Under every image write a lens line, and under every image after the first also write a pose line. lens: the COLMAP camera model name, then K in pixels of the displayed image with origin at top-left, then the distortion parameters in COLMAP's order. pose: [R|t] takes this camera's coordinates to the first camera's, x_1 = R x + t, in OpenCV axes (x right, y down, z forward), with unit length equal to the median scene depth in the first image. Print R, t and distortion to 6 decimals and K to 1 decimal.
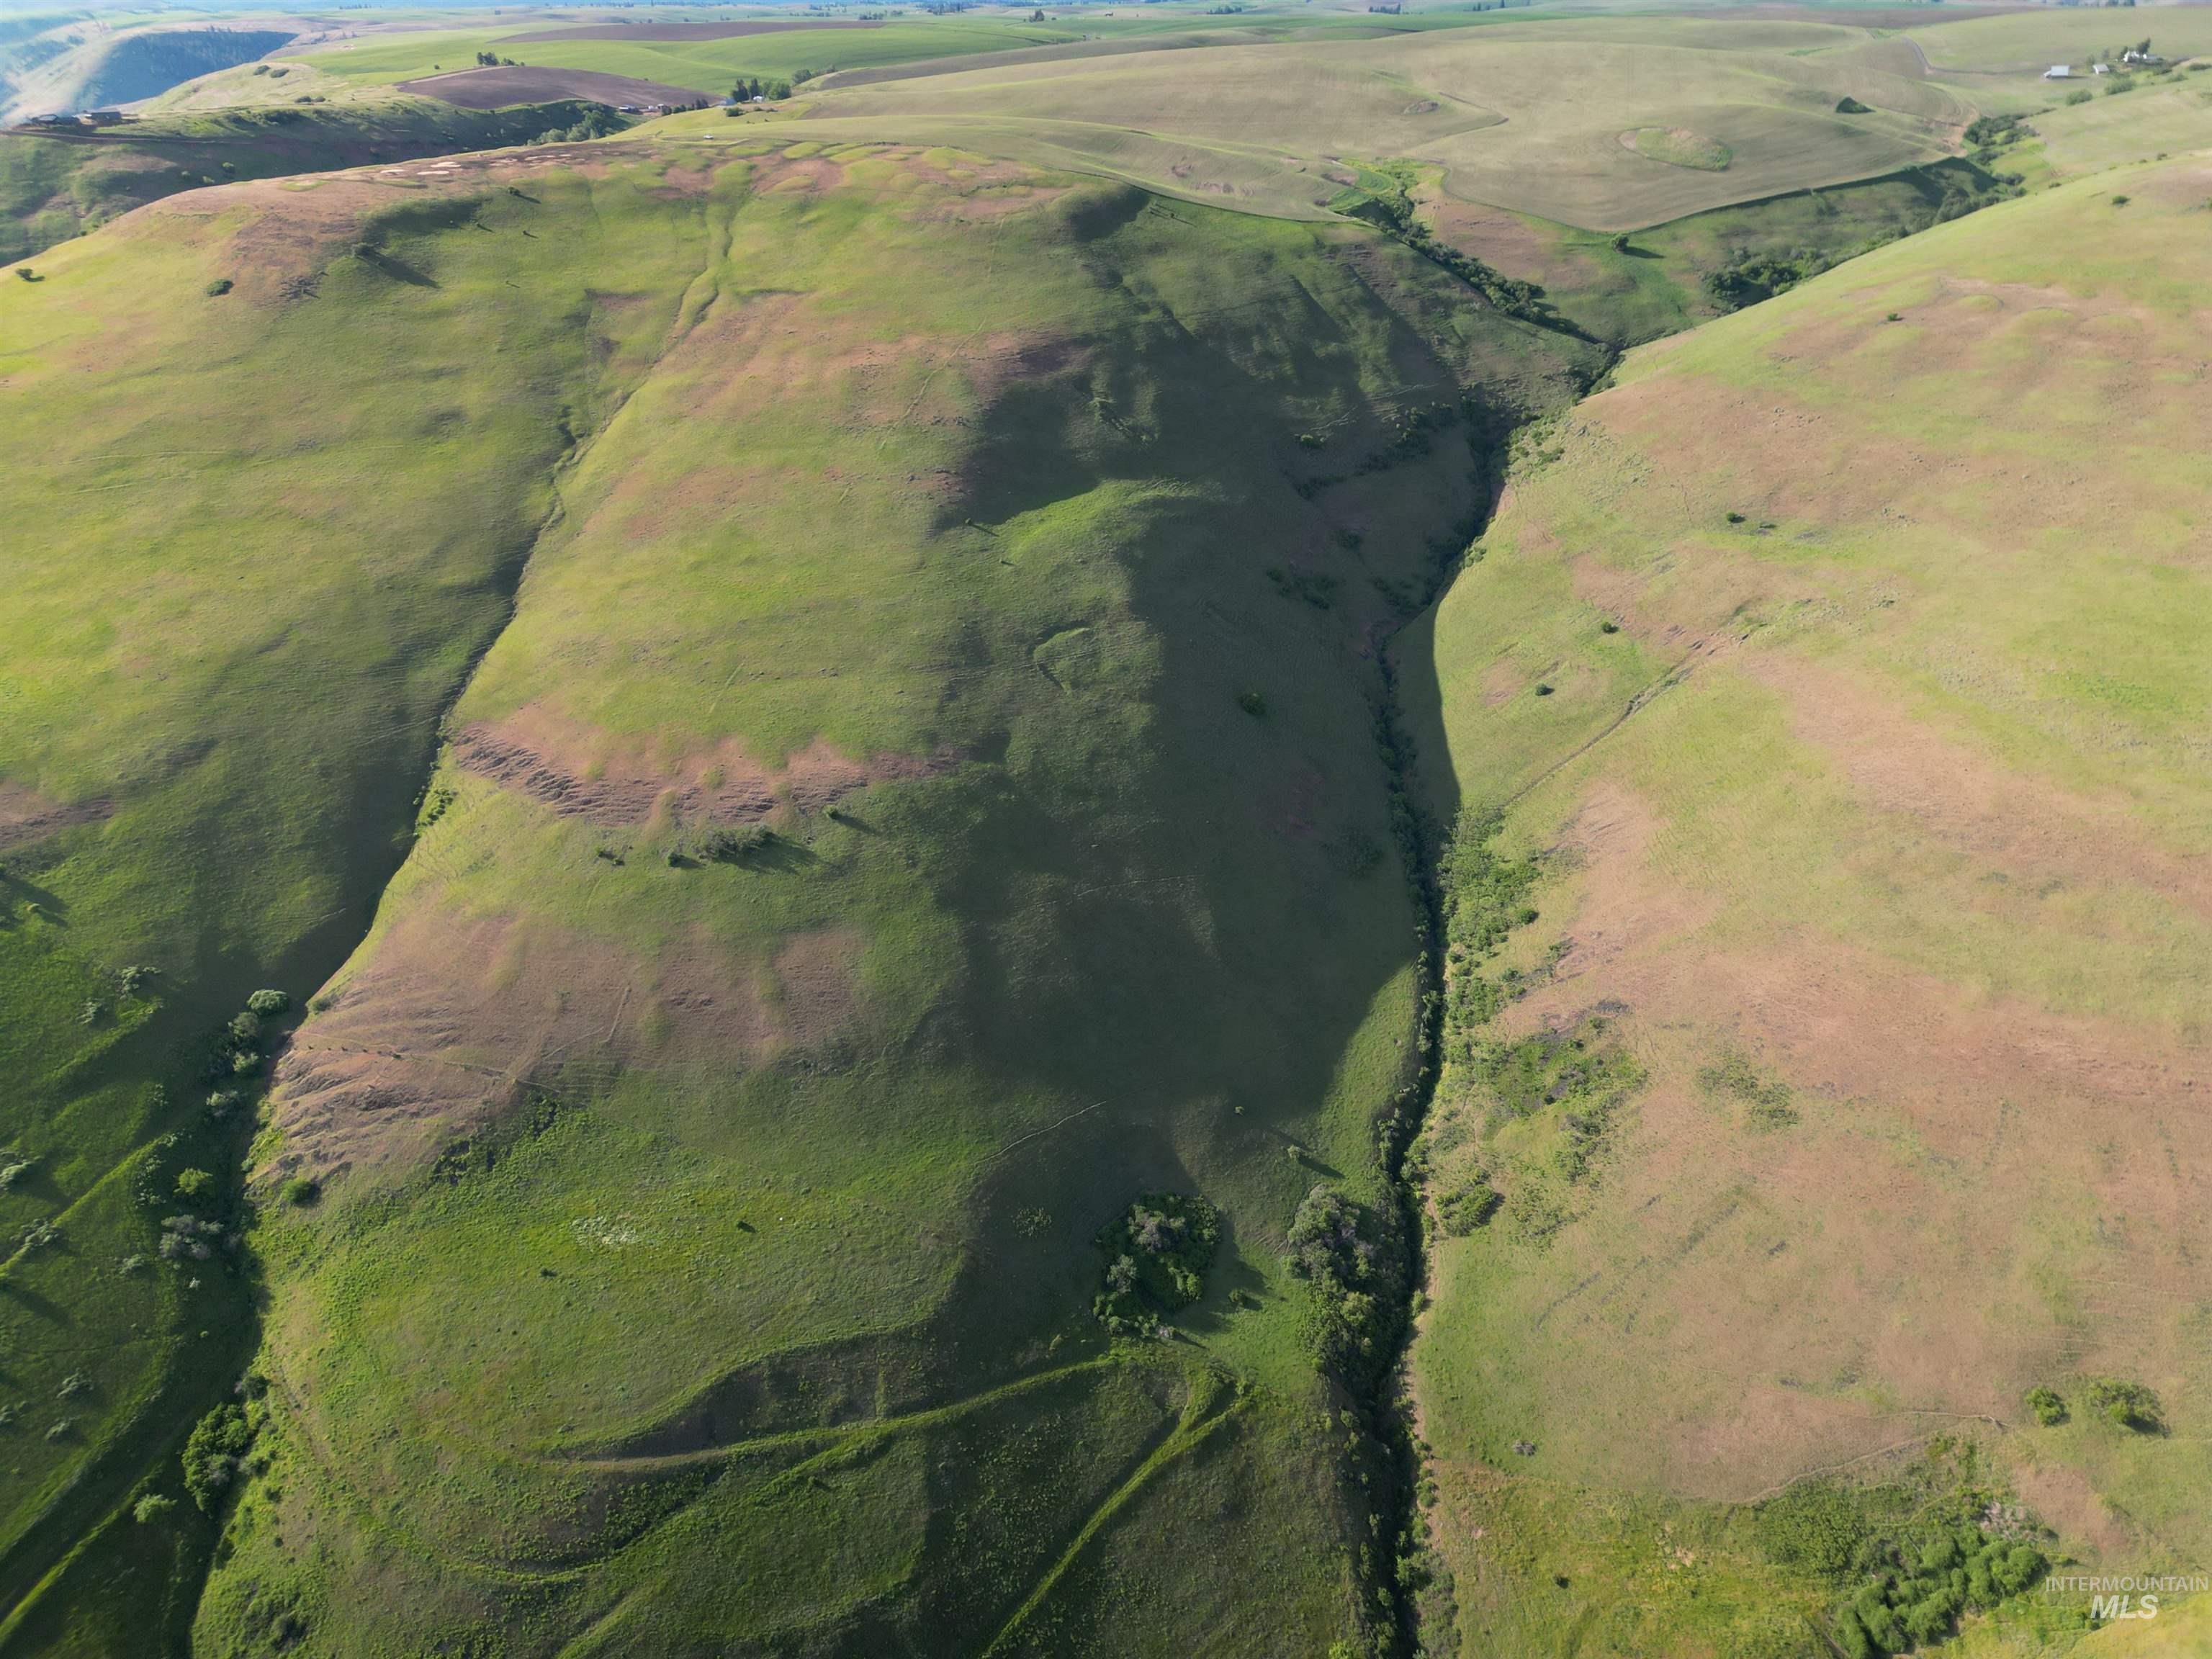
lens RADIAL K [[1546.5, 0, 1106.0], [0, 1546.5, 829.5], [0, 0, 1]] dist [0.075421, -0.064146]
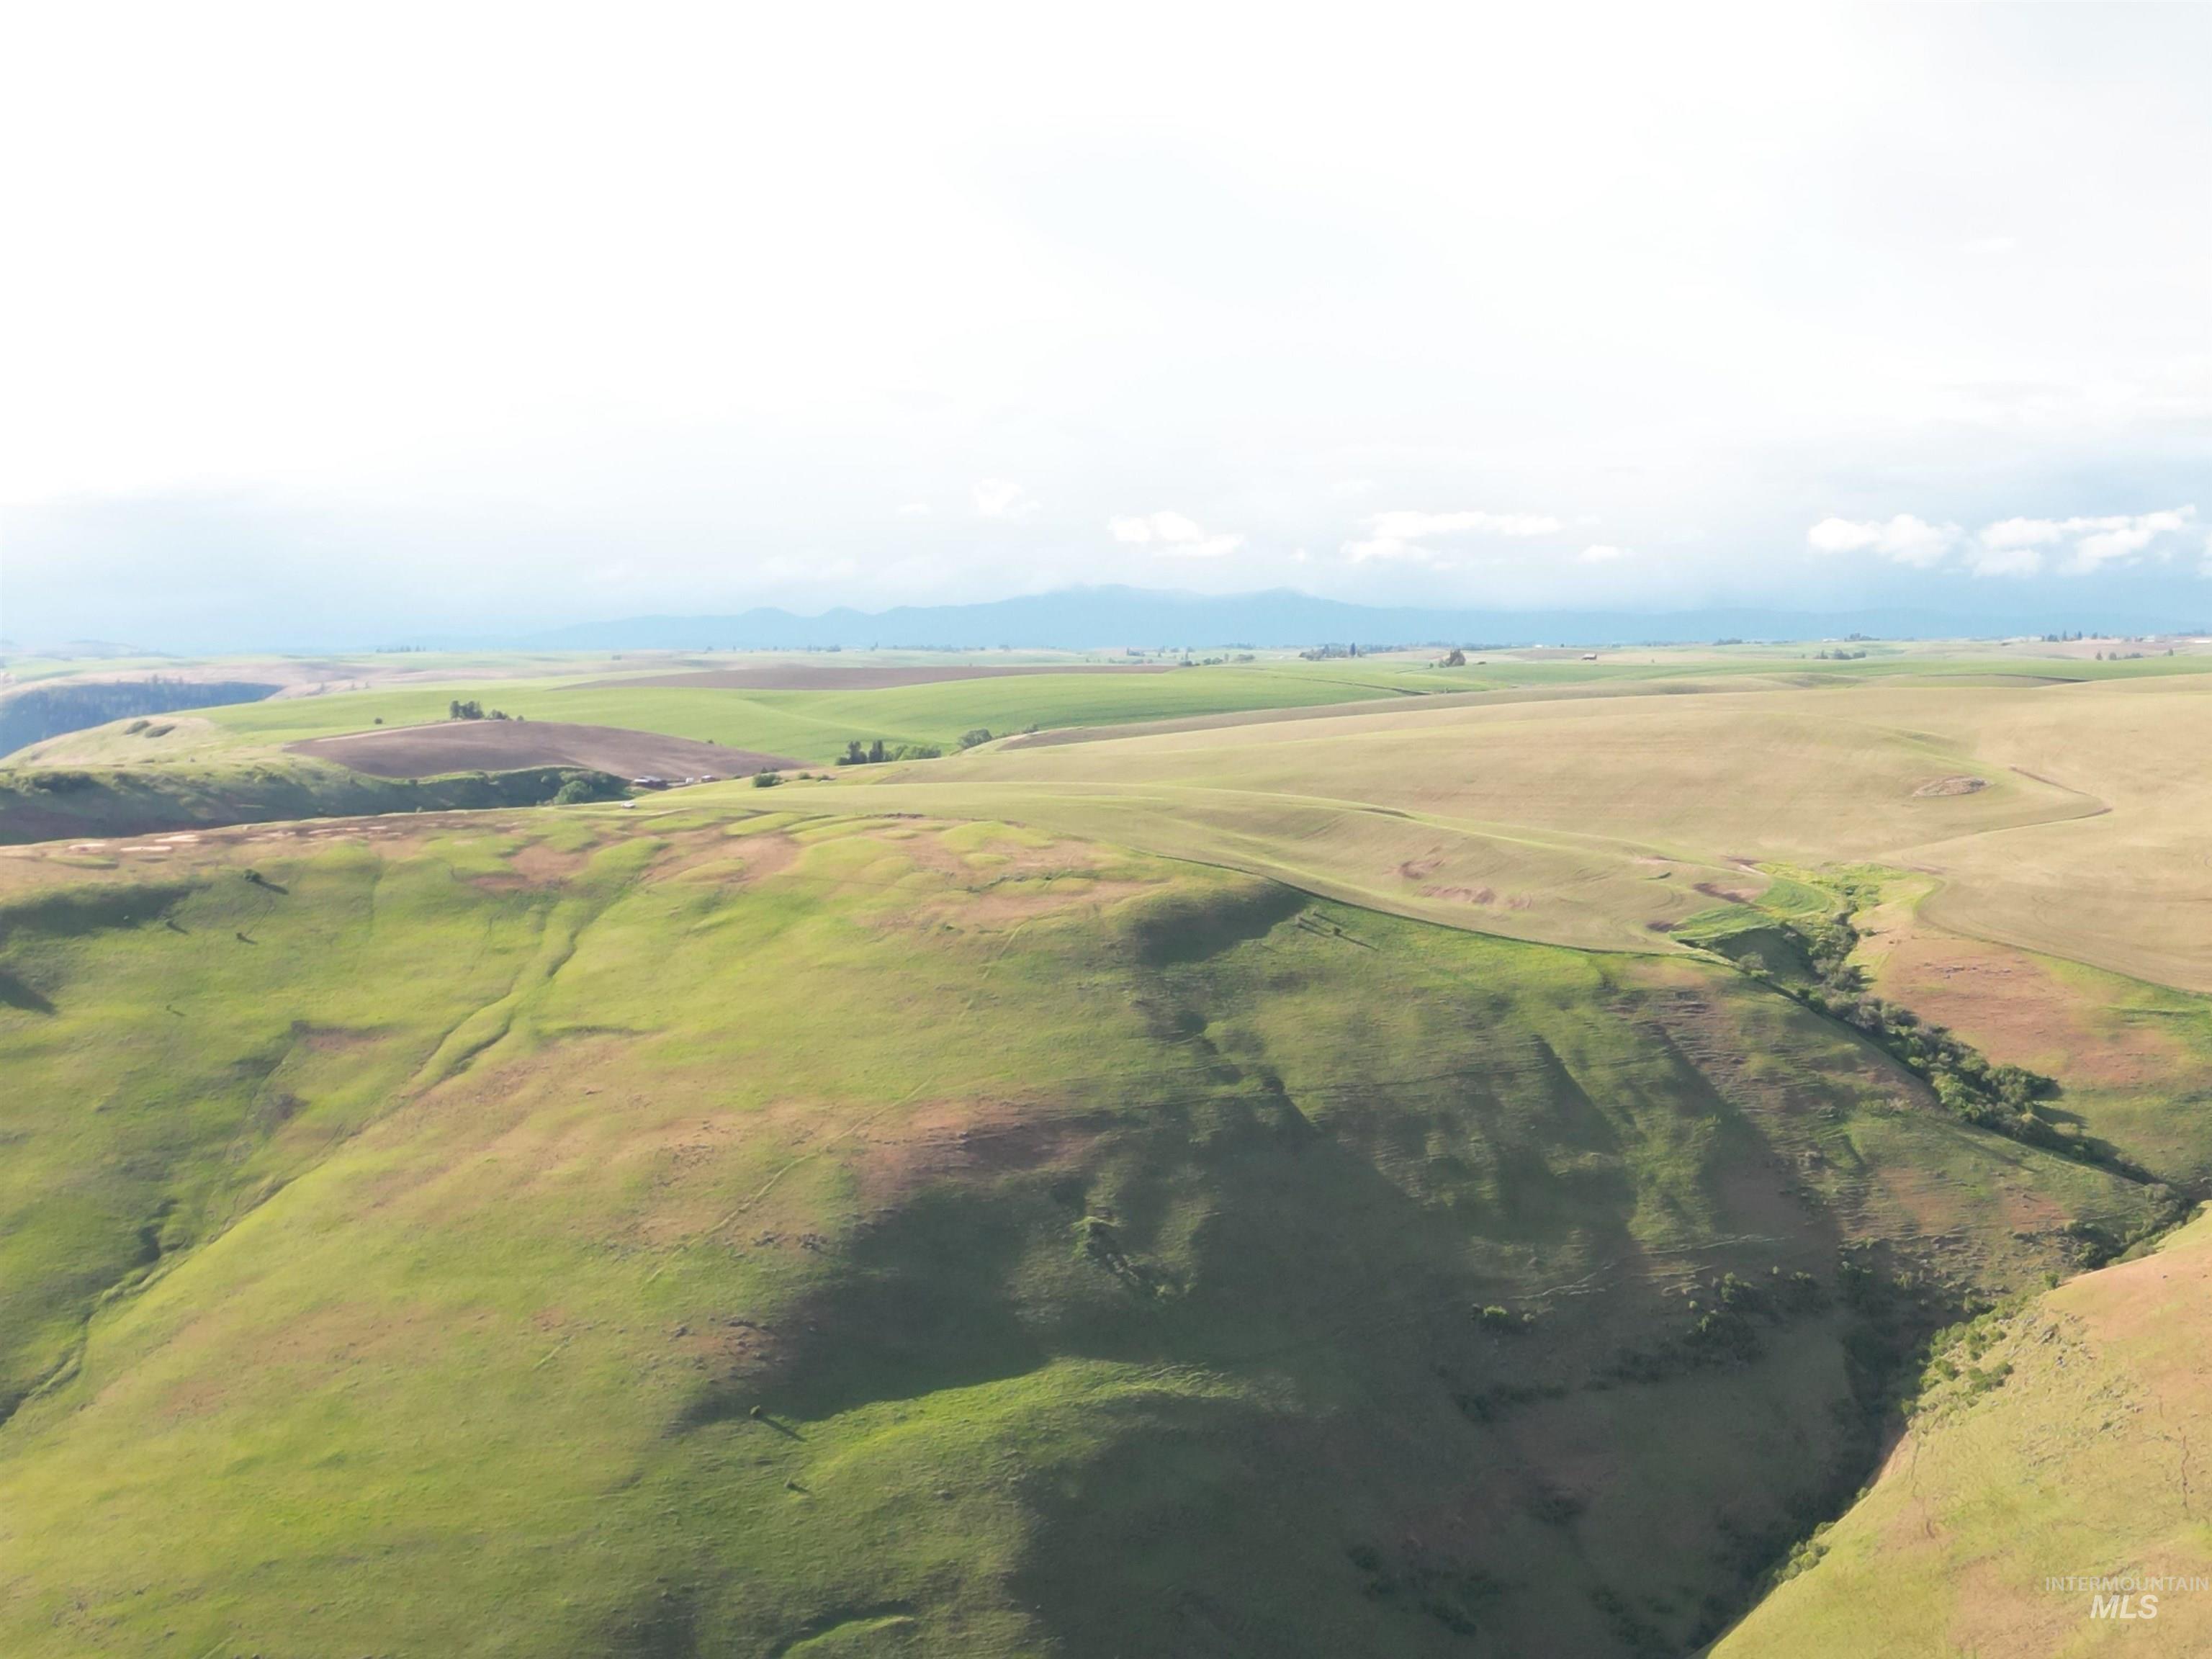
lens RADIAL K [[3074.1, 0, 1106.0], [0, 3074.1, 829.5], [0, 0, 1]] dist [0.202517, -0.554458]
pose [[0.982216, 0.017536, -0.186934, 0.180822], [-0.093237, 0.909746, -0.404561, 0.034295], [0.162968, 0.414795, 0.895202, -0.028173]]
